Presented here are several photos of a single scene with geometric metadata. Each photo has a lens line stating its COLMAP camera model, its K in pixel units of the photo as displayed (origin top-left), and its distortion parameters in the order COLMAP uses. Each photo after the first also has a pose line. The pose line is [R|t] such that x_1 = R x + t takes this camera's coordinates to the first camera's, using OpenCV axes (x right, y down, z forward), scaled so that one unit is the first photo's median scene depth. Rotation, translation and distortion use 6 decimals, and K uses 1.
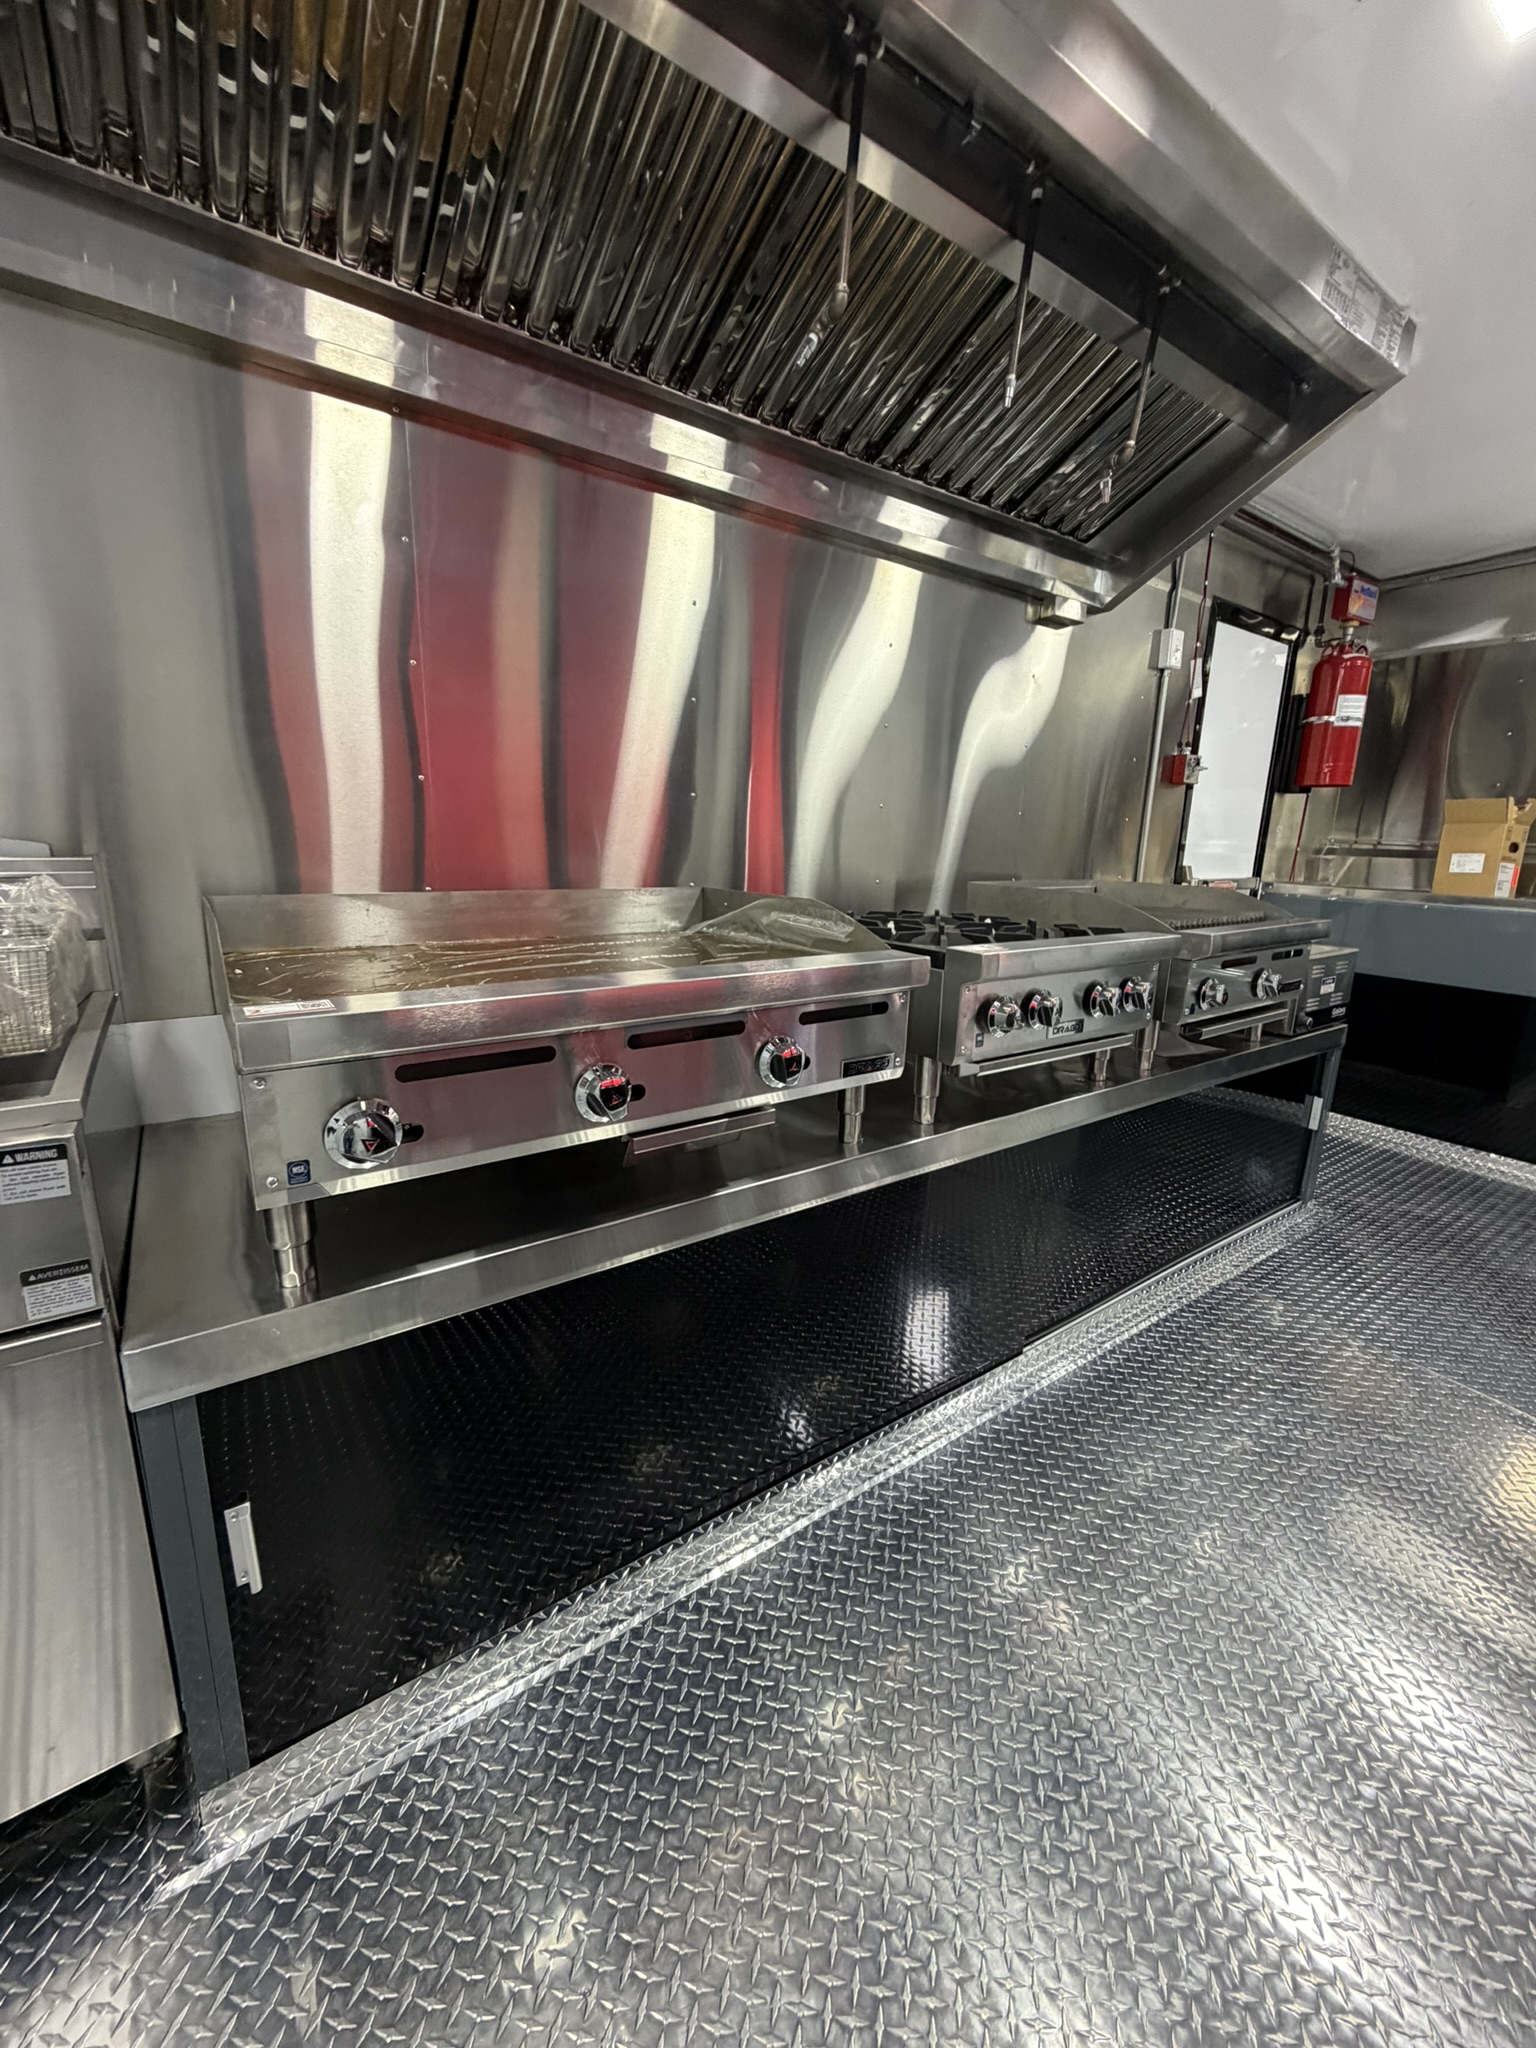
lens RADIAL K [[816.4, 0, 764.4], [0, 816.4, 1010.1], [0, 0, 1]] dist [0.001461, -0.000848]
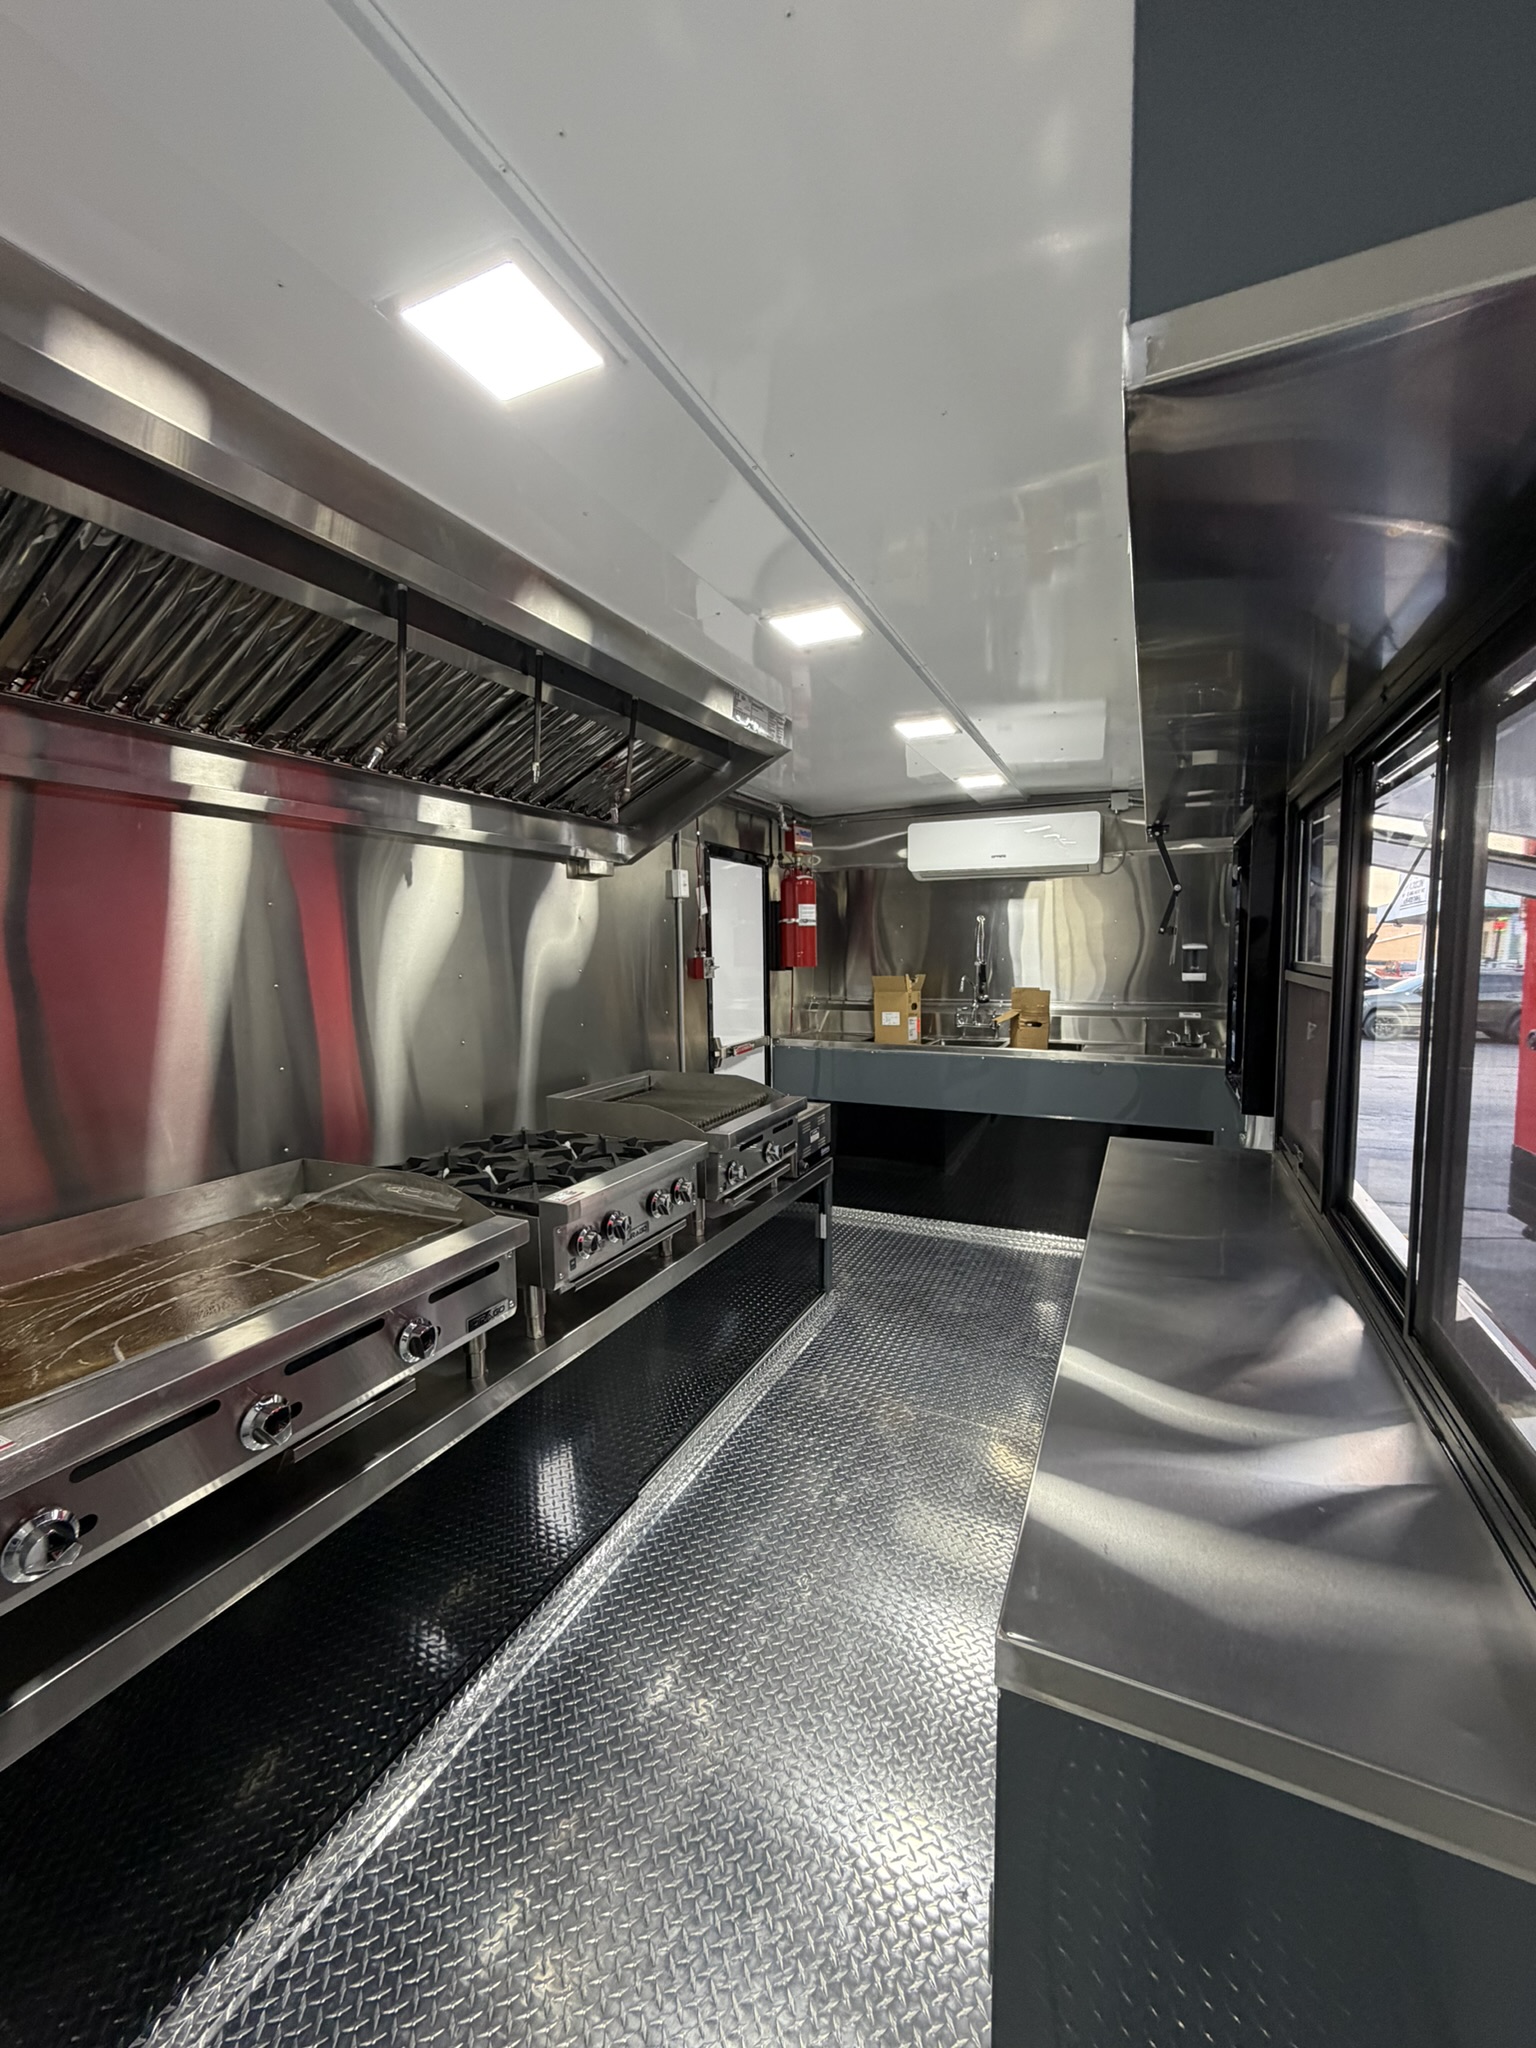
lens RADIAL K [[816.4, 0, 772.7], [0, 816.4, 1016.5], [0, 0, 1]] dist [0.001461, -0.000848]
pose [[0.866402, -0.082228, 0.492530, -0.045254], [0.145513, 0.985116, -0.091504, -0.125389], [-0.477675, 0.150949, 0.865472, -0.223421]]
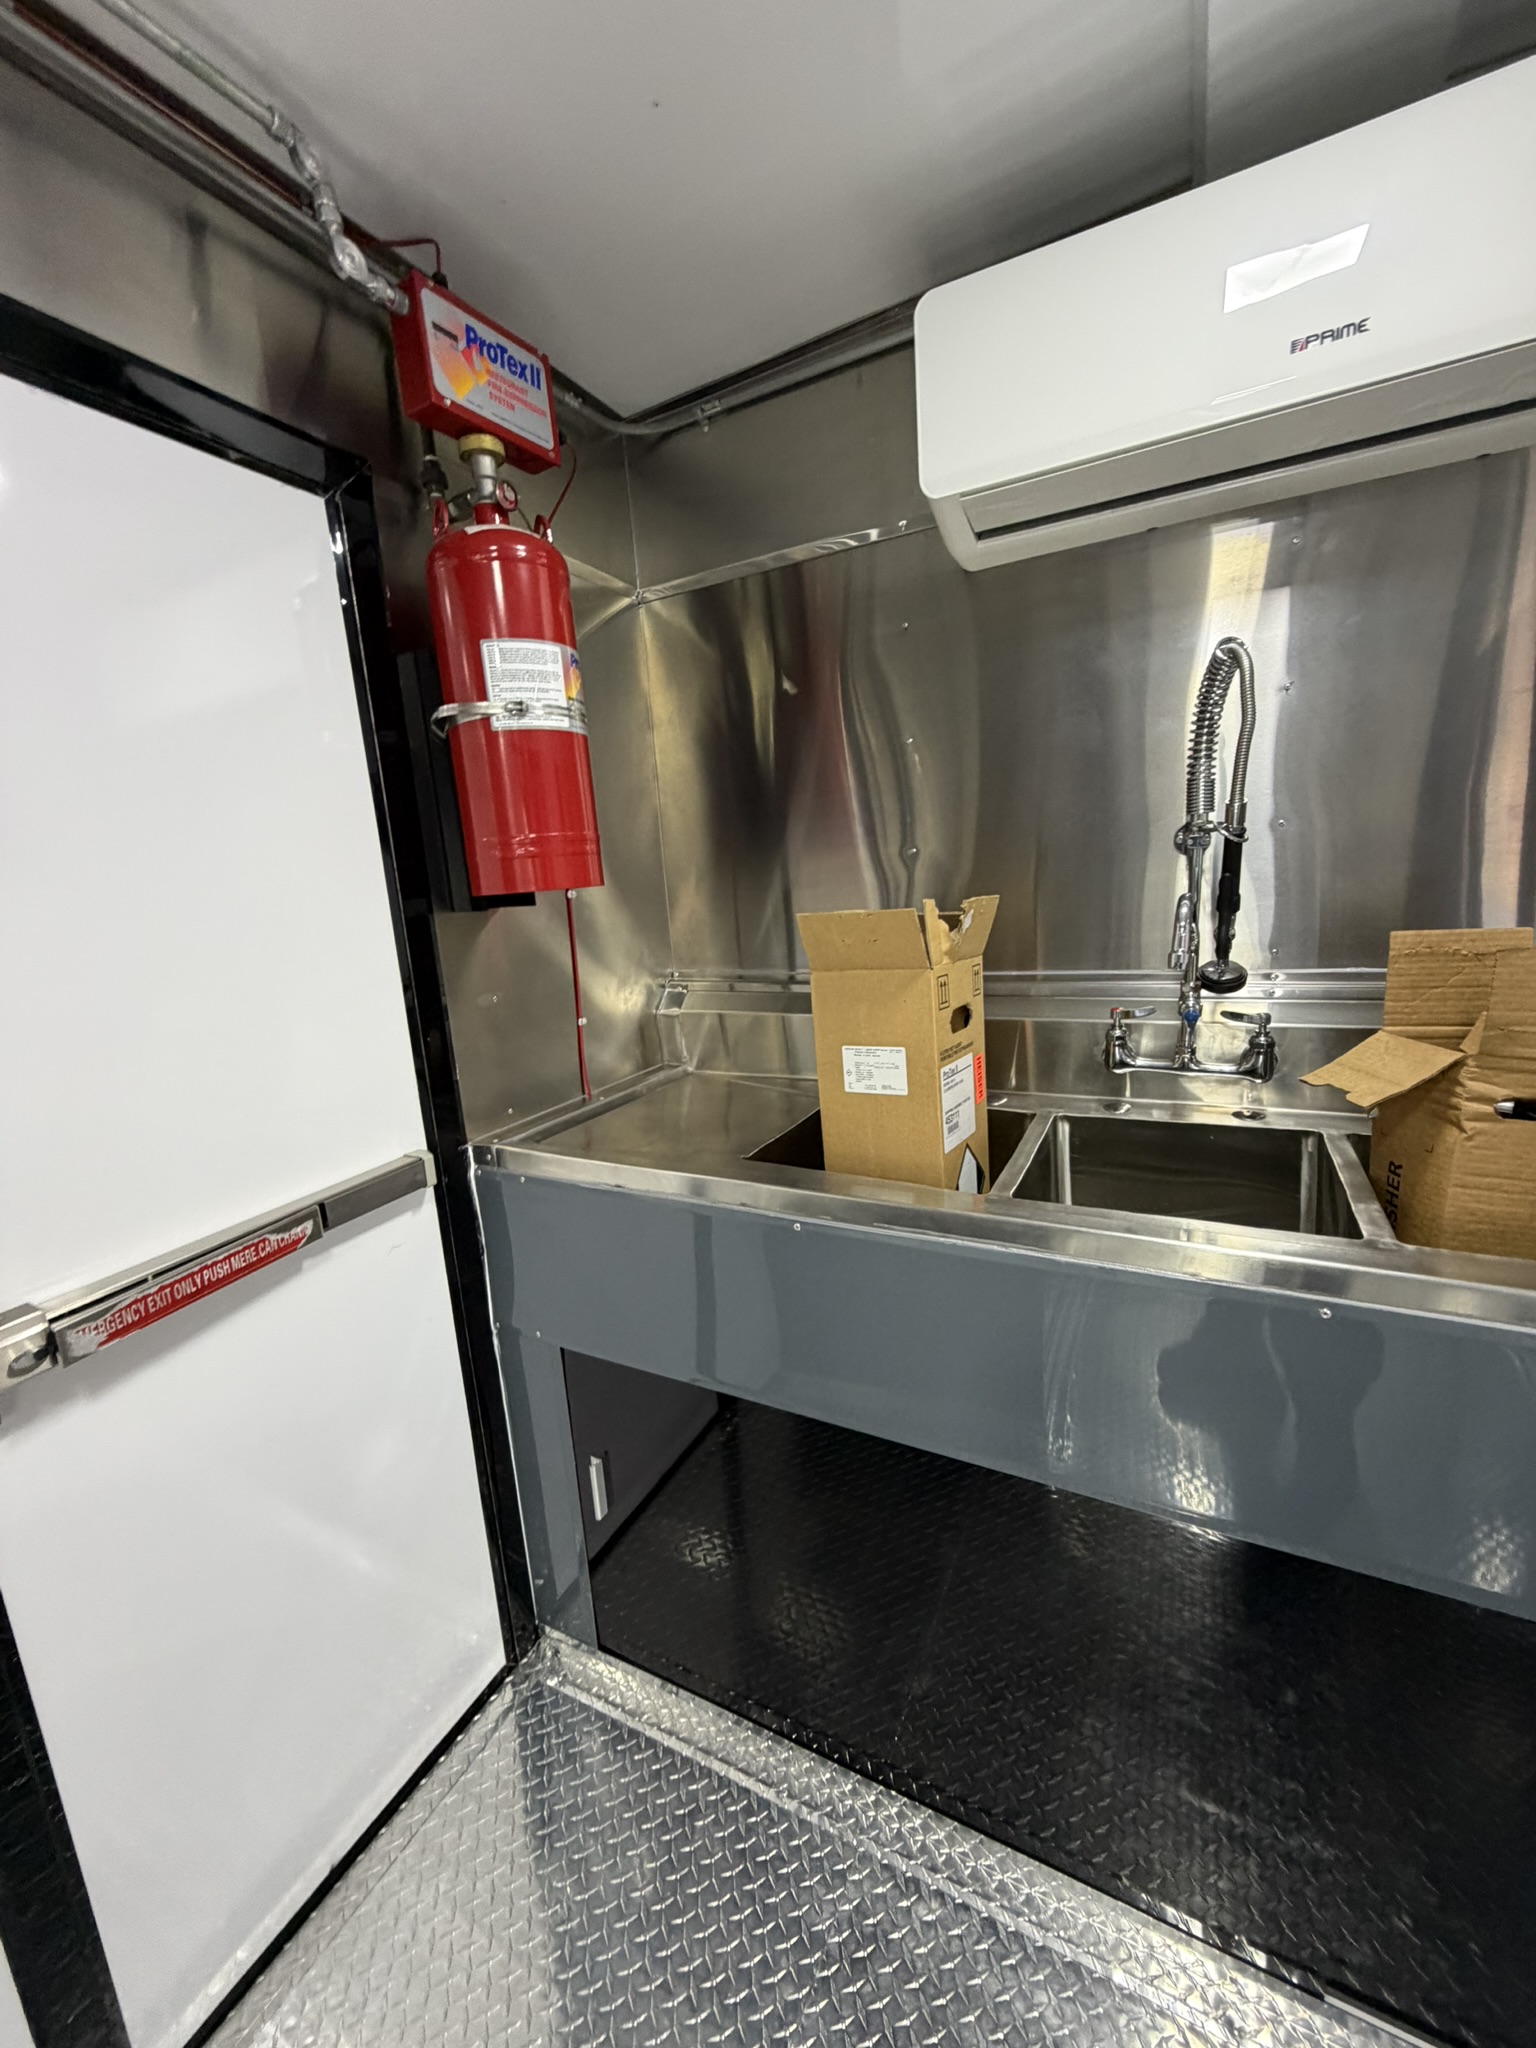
lens RADIAL K [[816.4, 0, 774.3], [0, 816.4, 1006.7], [0, 0, 1]] dist [0.001461, -0.000848]
pose [[0.880562, -0.175593, 0.440202, 1.000668], [0.199329, 0.979901, -0.007857, -0.327122], [-0.429975, 0.094663, 0.897865, 1.030437]]
